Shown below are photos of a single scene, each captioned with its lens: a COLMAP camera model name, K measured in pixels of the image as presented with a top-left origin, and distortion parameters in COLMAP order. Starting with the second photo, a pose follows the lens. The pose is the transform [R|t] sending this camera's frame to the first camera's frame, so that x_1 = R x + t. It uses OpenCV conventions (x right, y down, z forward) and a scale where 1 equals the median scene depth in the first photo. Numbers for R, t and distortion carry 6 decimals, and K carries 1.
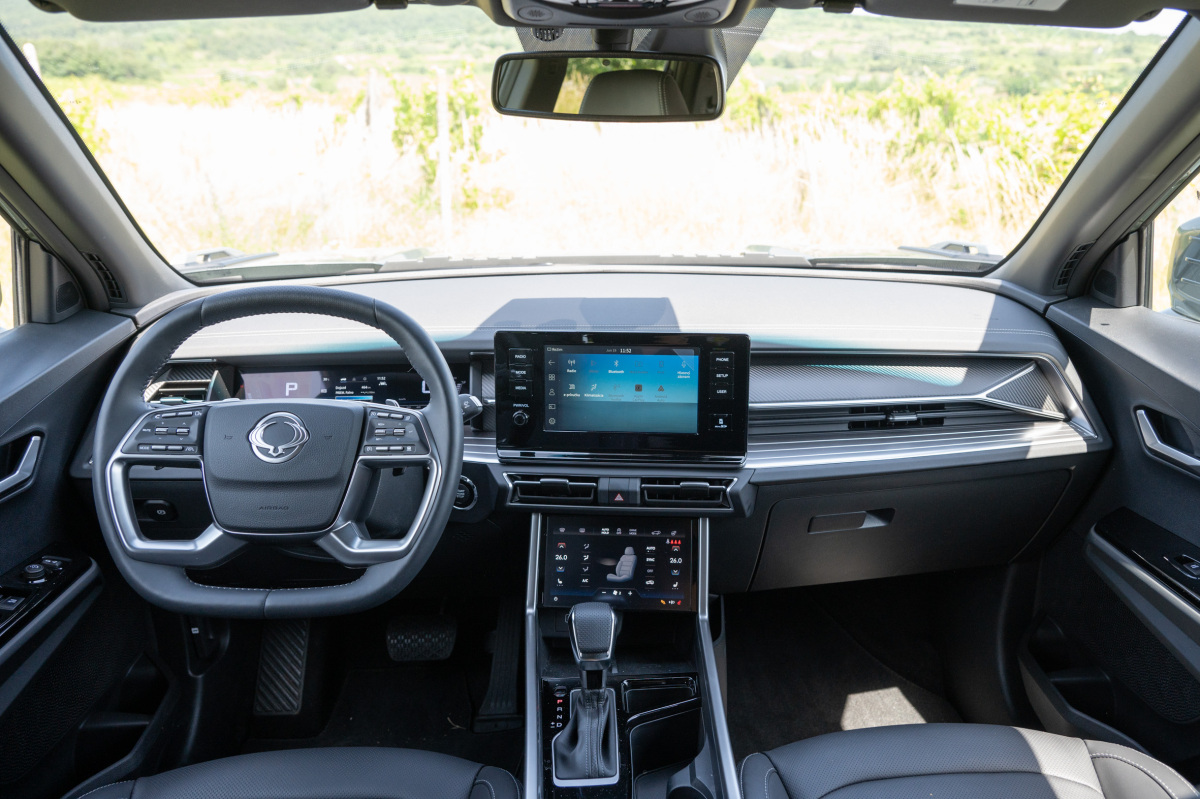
lens RADIAL K [[862.8, 0, 644.8], [0, 862.8, 375.8], [0, 0, 1]] dist [-0.003936, -0.002215]
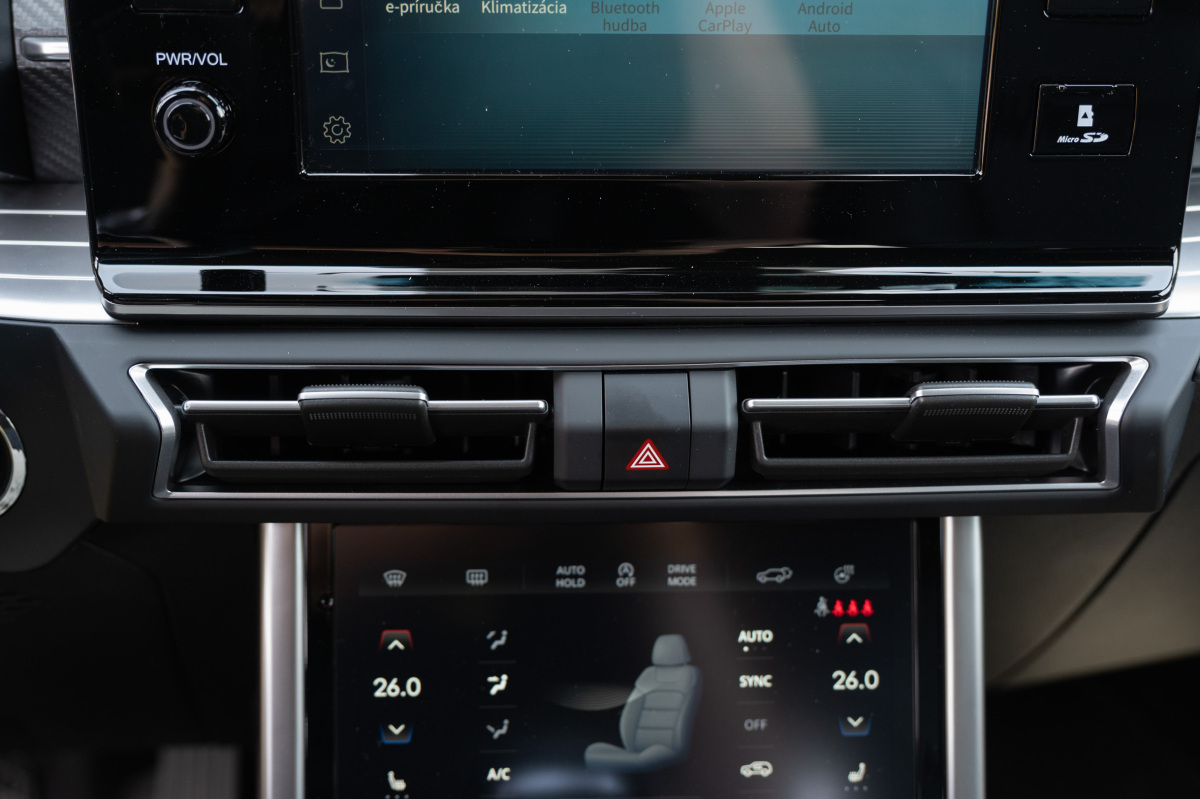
lens RADIAL K [[1569.3, 0, 600.0], [0, 1569.3, 399.5], [0, 0, 1]] dist [-0.007311, 0.030270]
pose [[0.994326, -0.034122, 0.100753, -0.084135], [0.012958, 0.978955, 0.203667, 0.039745], [-0.105582, -0.201206, 0.973842, 0.590579]]
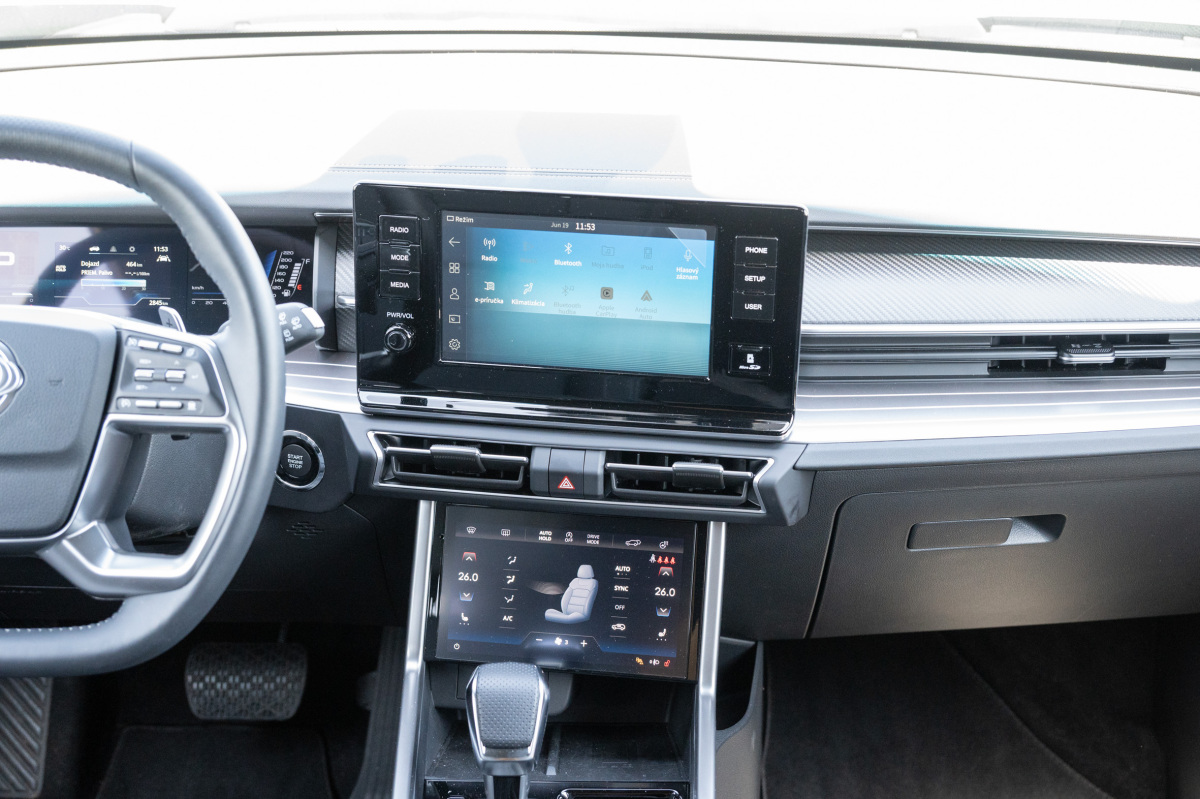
lens RADIAL K [[1706.9, 0, 654.3], [0, 1706.9, 403.0], [0, 0, 1]] dist [0.002053, -0.005110]
pose [[0.998124, 0.040958, -0.045512, 0.077533], [-0.033349, 0.987050, 0.156911, -0.091226], [0.051349, -0.155099, 0.986564, -0.107632]]
